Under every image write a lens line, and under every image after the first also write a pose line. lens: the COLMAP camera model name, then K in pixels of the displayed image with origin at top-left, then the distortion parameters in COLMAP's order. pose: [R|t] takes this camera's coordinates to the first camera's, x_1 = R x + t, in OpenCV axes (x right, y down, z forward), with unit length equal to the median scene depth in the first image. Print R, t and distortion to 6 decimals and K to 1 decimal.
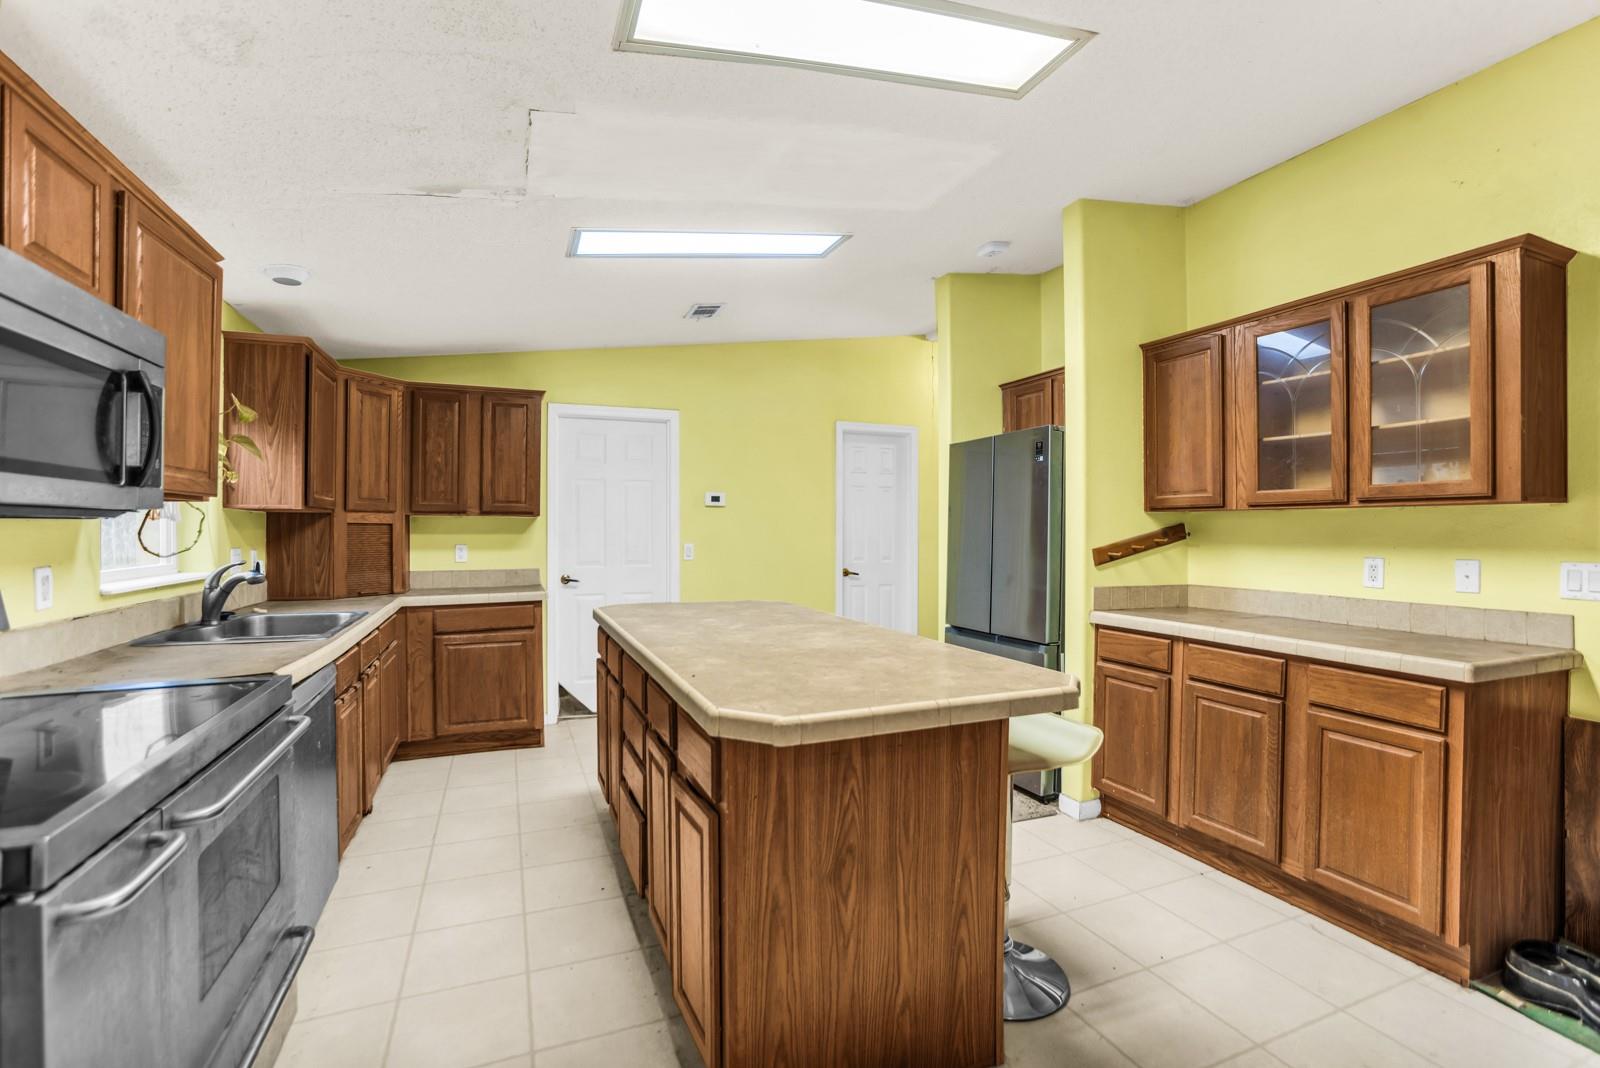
lens RADIAL K [[713.1, 0, 800.0], [0, 713.1, 534.0], [0, 0, 1]] dist [-0.047756, 0.000200]
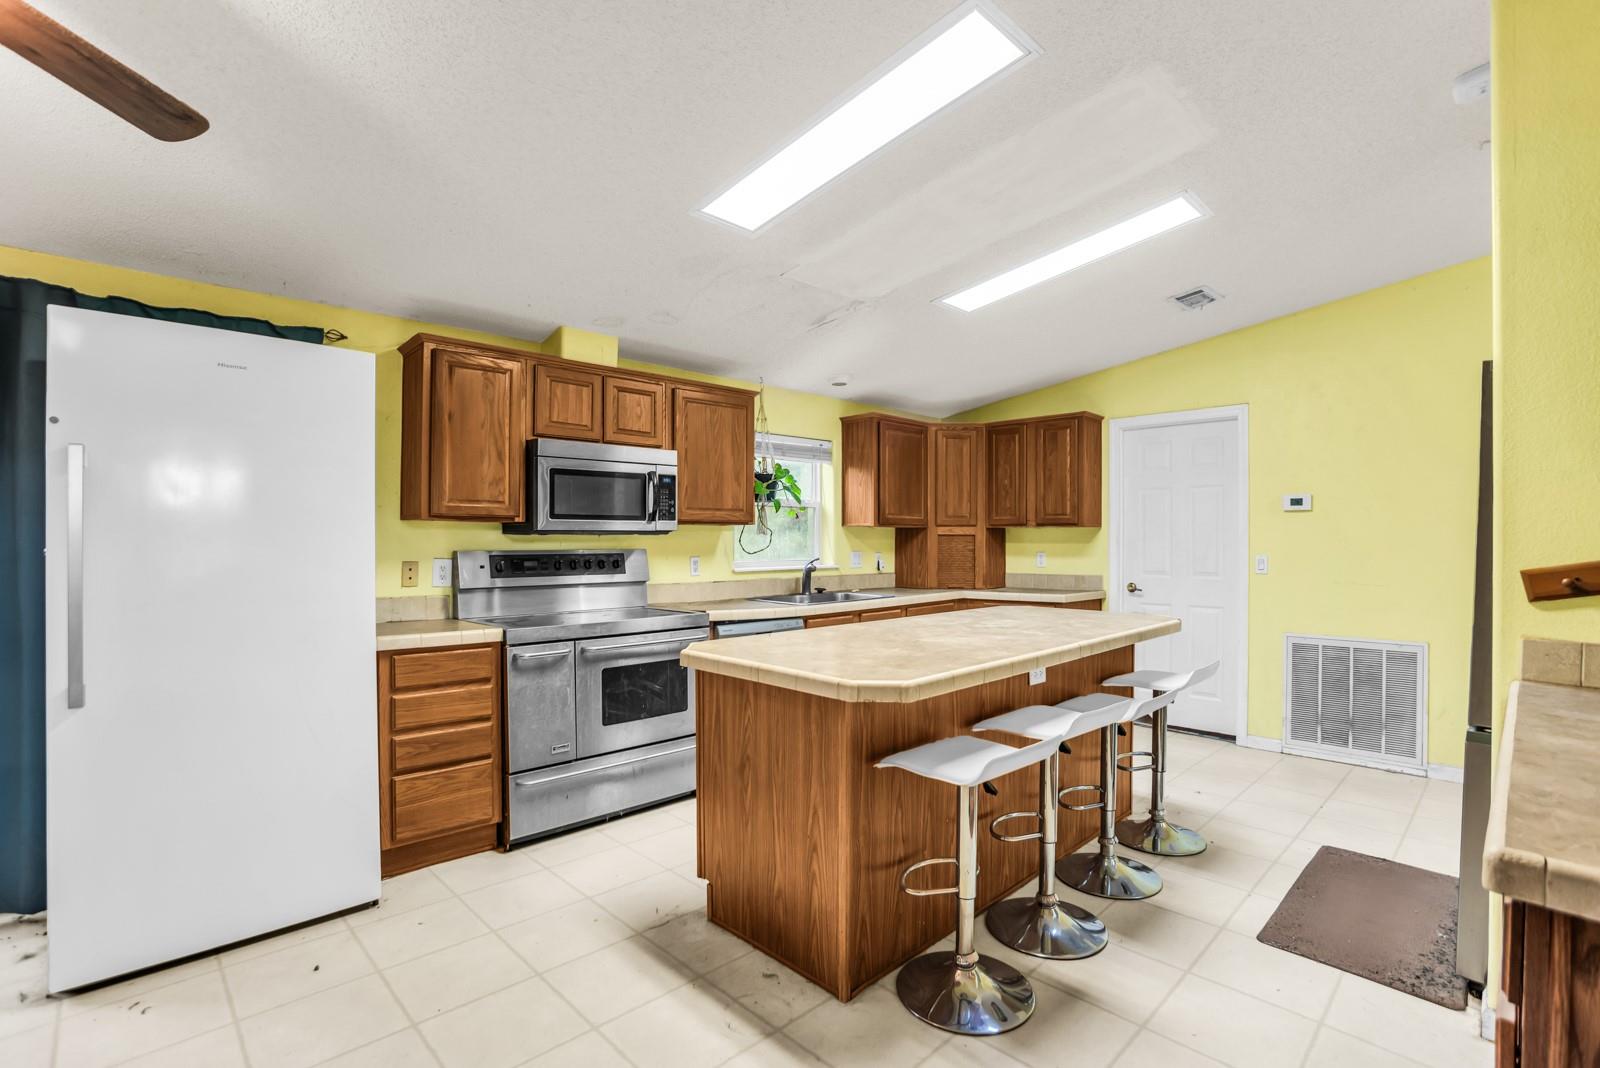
lens RADIAL K [[738.3, 0, 800.5], [0, 738.3, 541.2], [0, 0, 1]] dist [-0.083858, -0.000027]
pose [[0.368837, -0.000705, -0.929494, 0.733343], [-0.004399, 0.999987, -0.002503, 0.002452], [0.929484, 0.005012, 0.368829, 0.264081]]
